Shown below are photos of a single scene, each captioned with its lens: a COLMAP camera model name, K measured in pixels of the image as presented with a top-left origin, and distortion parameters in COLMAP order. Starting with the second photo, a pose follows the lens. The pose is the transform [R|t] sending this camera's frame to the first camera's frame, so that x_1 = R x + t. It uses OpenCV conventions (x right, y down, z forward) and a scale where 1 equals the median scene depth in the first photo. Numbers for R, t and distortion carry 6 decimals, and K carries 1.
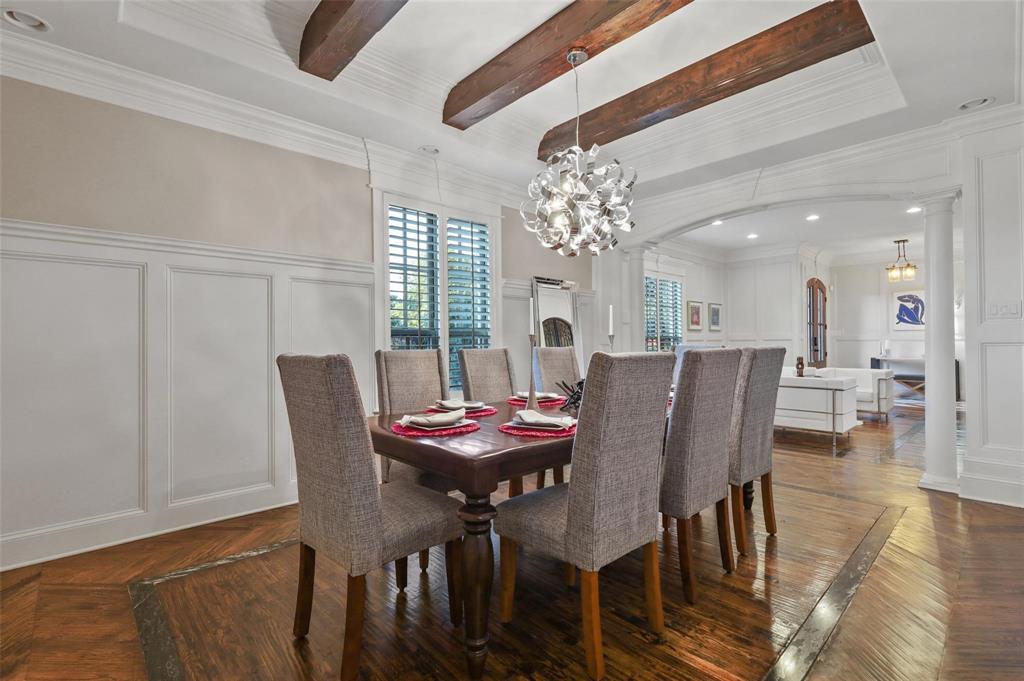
lens RADIAL K [[470.4, 0, 512.1], [0, 470.4, 340.8], [0, 0, 1]] dist [-0.000617, -0.001004]
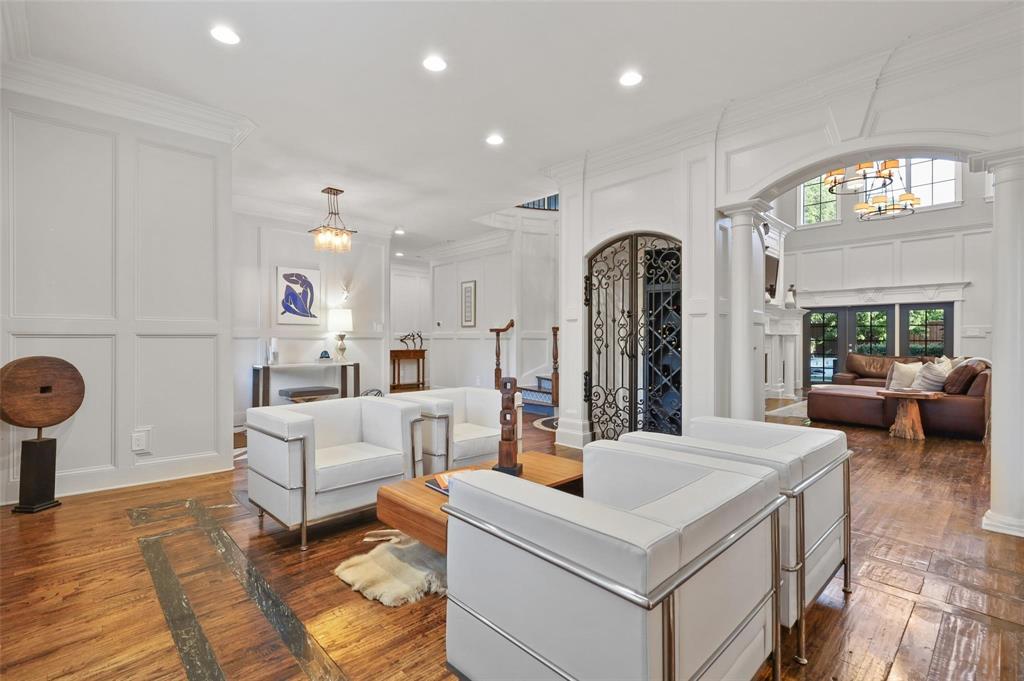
lens RADIAL K [[470.4, 0, 513.2], [0, 470.4, 341.8], [0, 0, 1]] dist [-0.000617, -0.001004]
pose [[-0.006658, 0.000521, 0.999978, 0.140879], [-0.010254, 0.999947, -0.000590, 0.000574], [-0.999925, -0.010258, -0.006652, 0.677450]]
